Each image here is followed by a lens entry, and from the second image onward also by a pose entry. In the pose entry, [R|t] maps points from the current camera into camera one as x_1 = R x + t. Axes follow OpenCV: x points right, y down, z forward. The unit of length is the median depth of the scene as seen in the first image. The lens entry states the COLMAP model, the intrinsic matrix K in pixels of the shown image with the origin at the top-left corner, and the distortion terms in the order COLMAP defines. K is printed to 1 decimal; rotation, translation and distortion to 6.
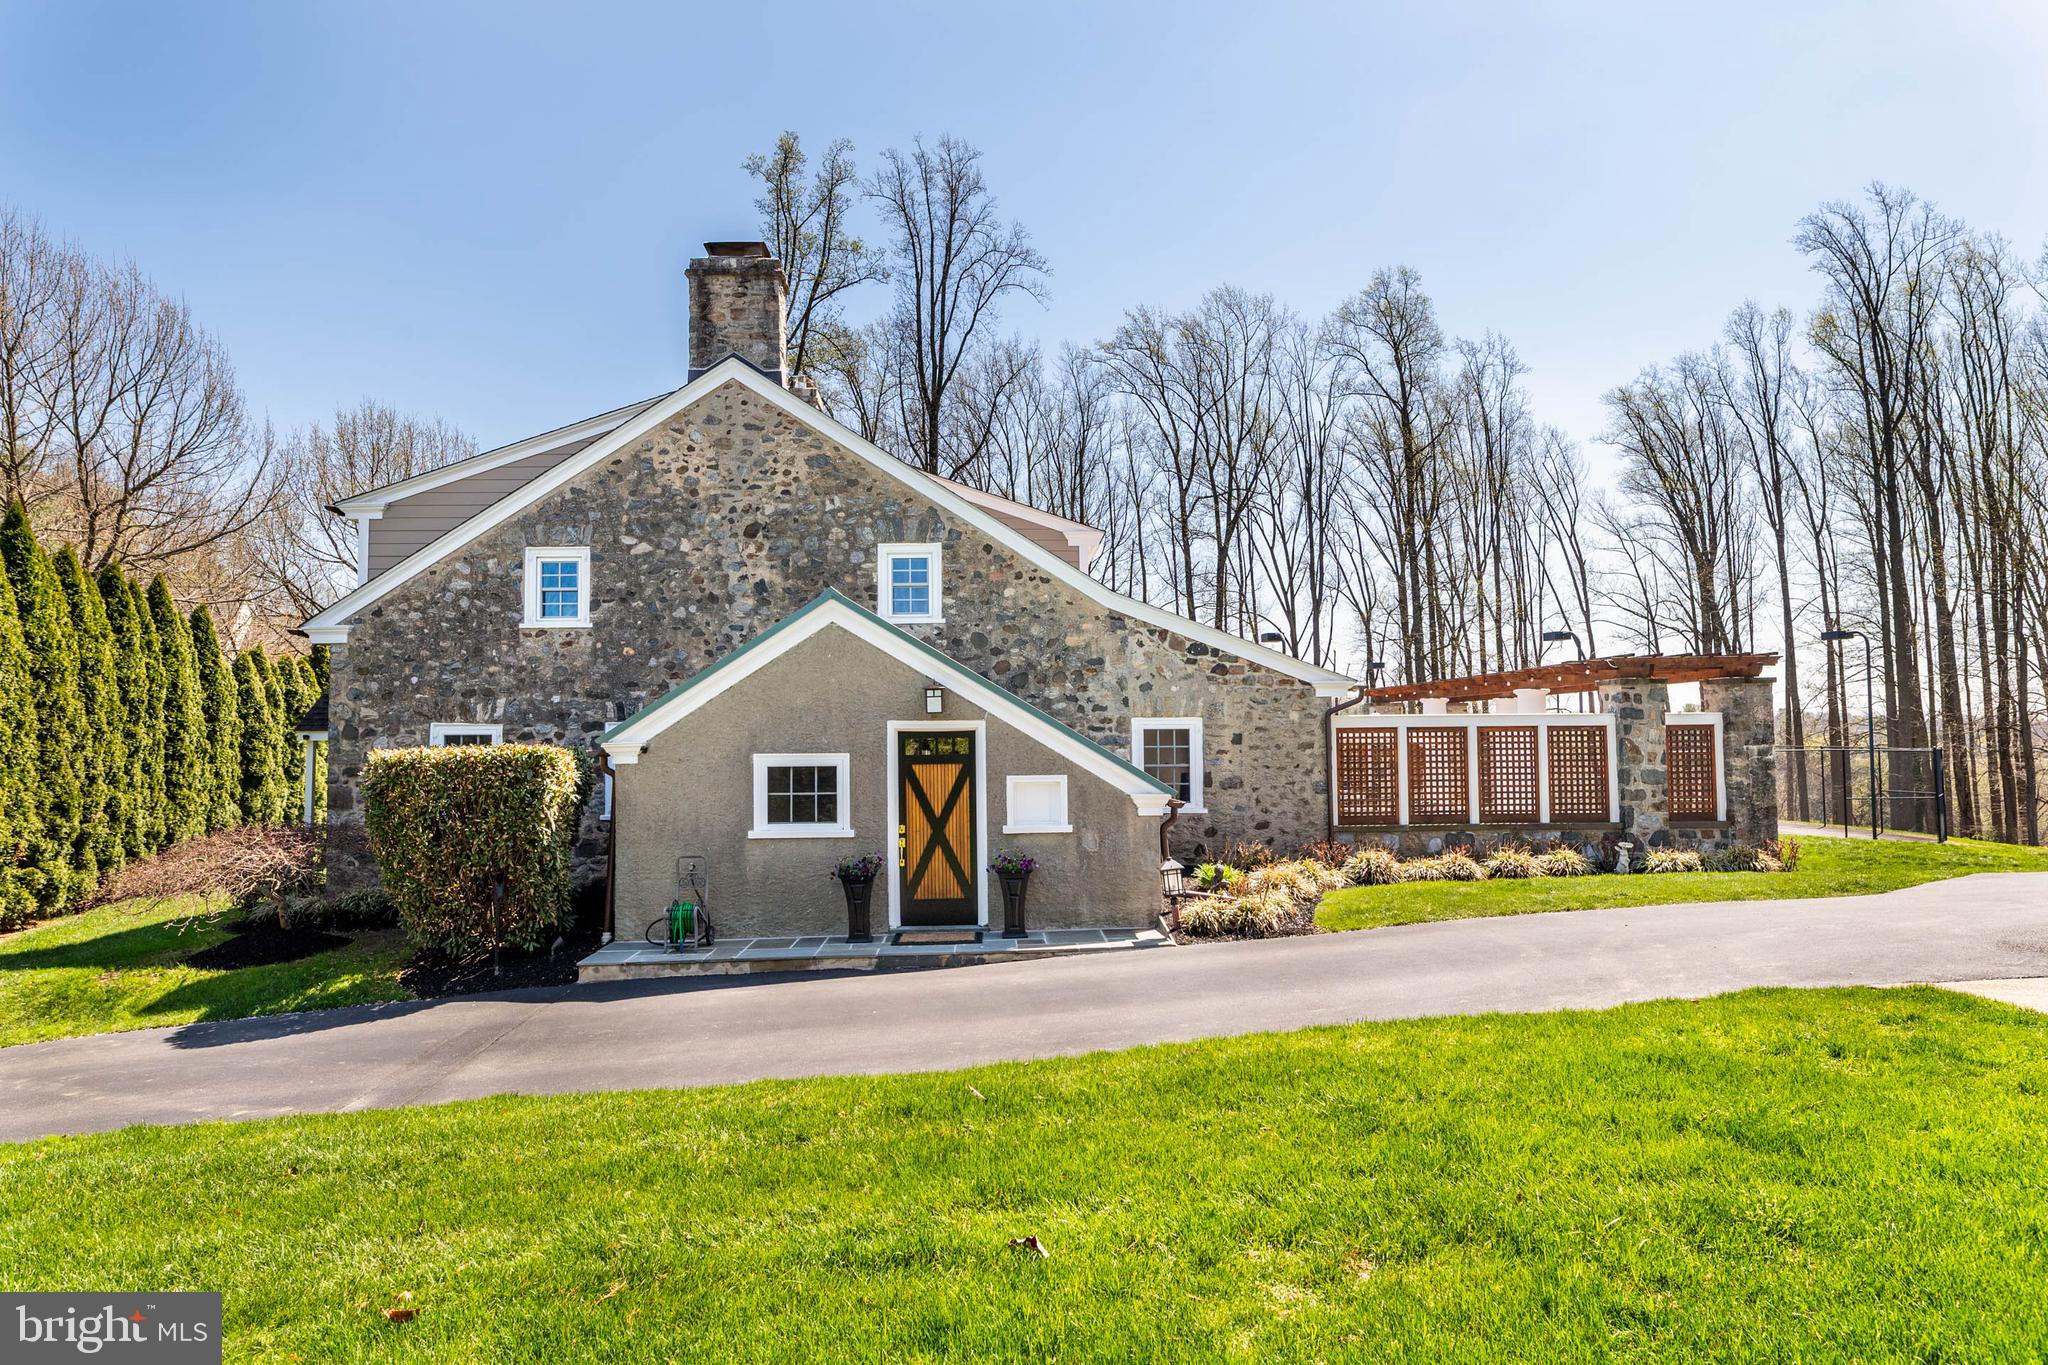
lens RADIAL K [[1166.3, 0, 1028.7], [0, 1166.3, 685.9], [0, 0, 1]] dist [0.001415, -0.000414]
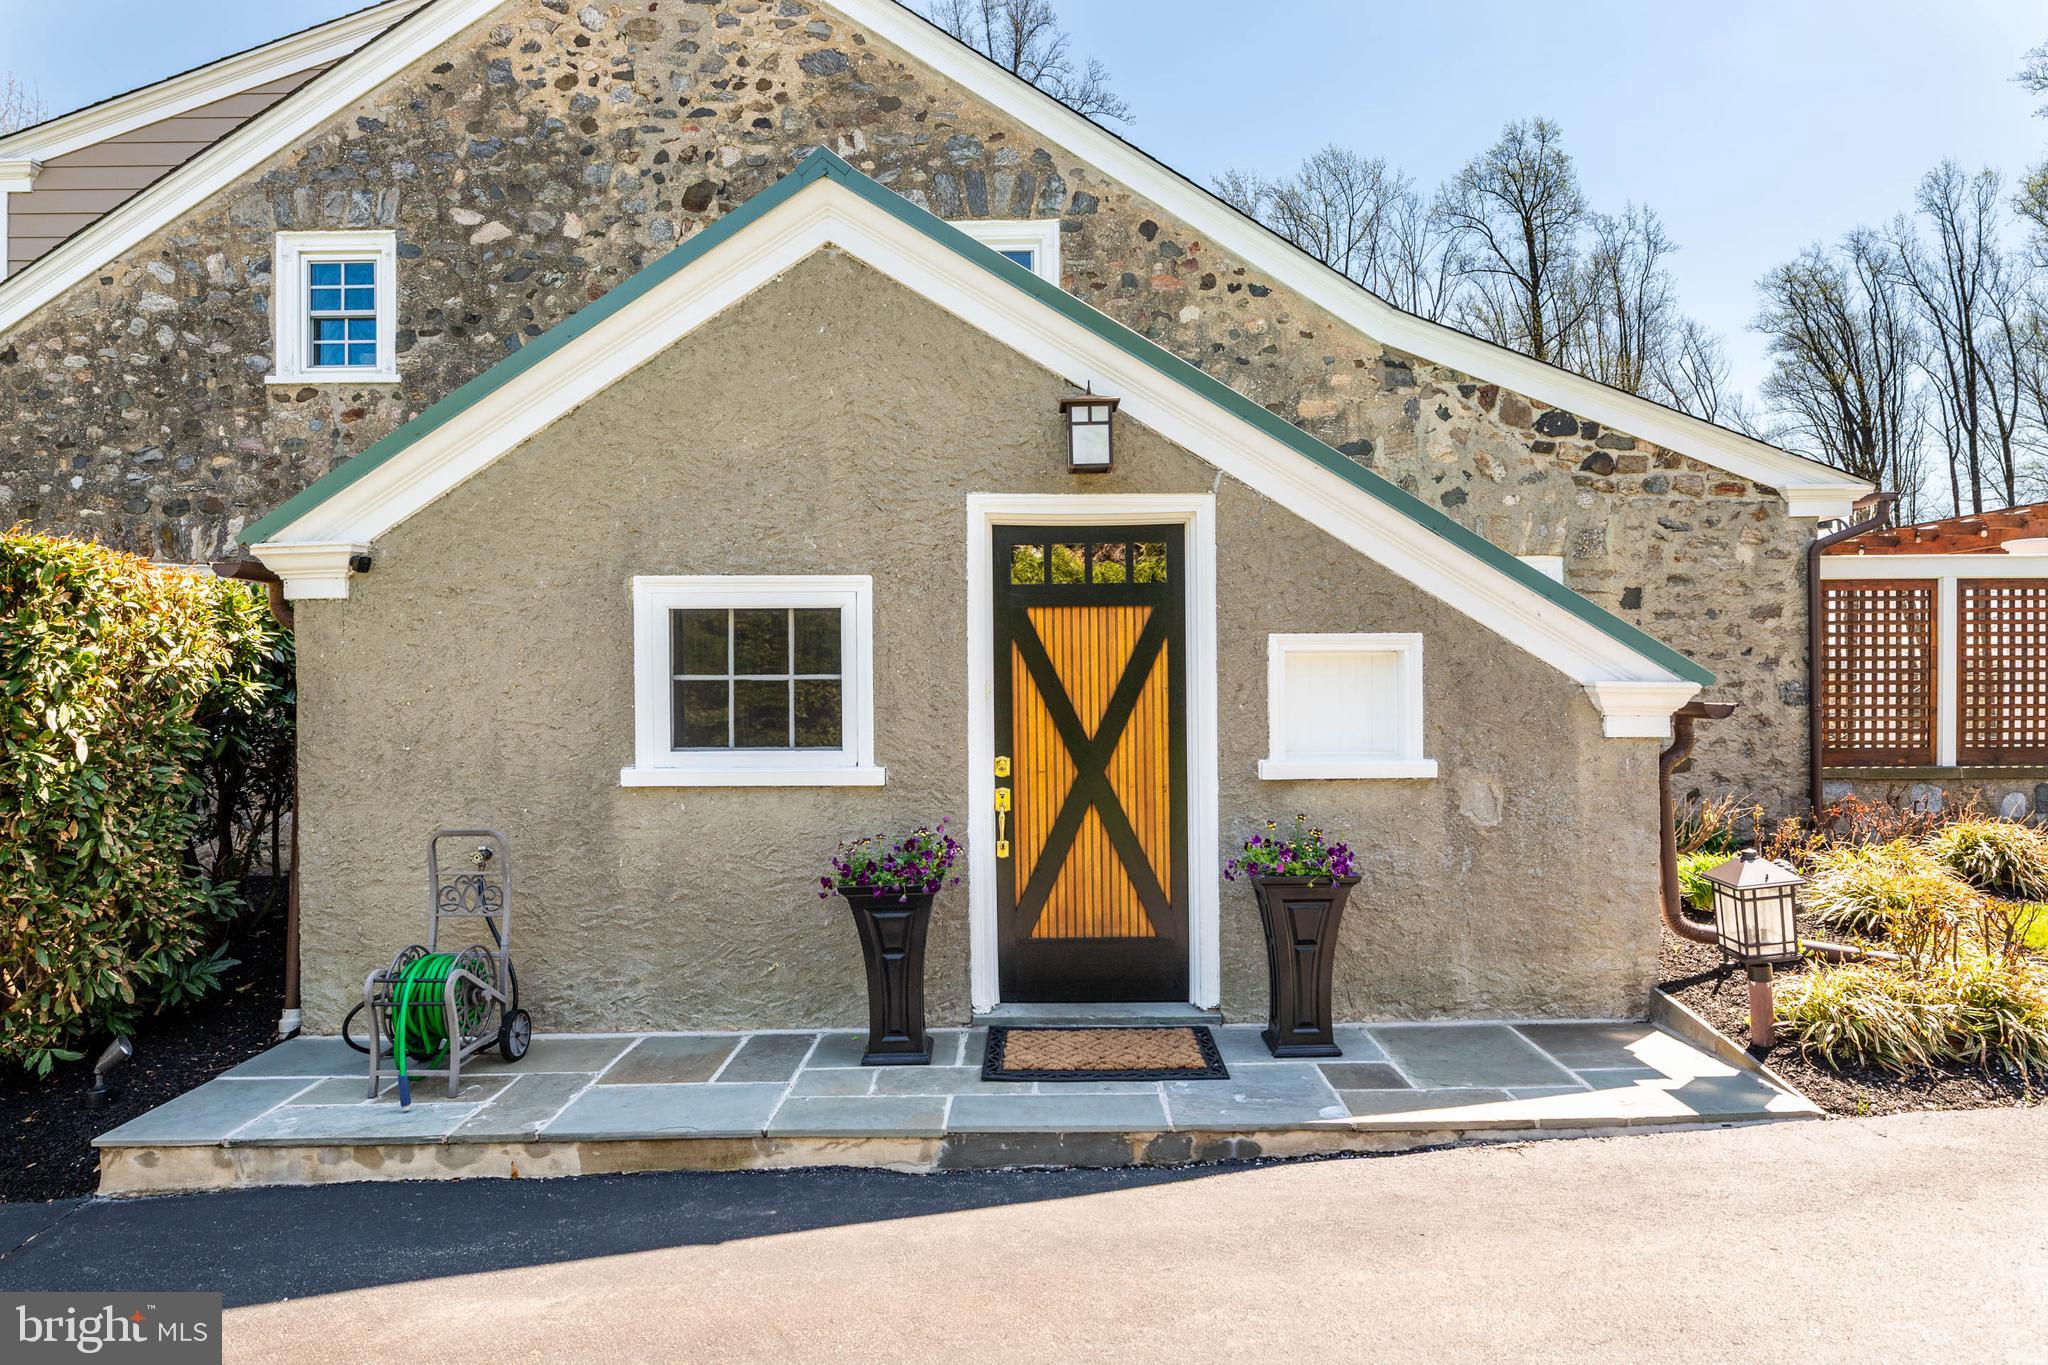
lens RADIAL K [[1166.3, 0, 1028.7], [0, 1166.3, 685.9], [0, 0, 1]] dist [0.001415, -0.000414]
pose [[0.999000, 0.005224, -0.044402, -0.064798], [-0.002911, 0.998643, 0.052002, 0.058452], [0.044613, -0.051821, 0.997659, 0.473753]]
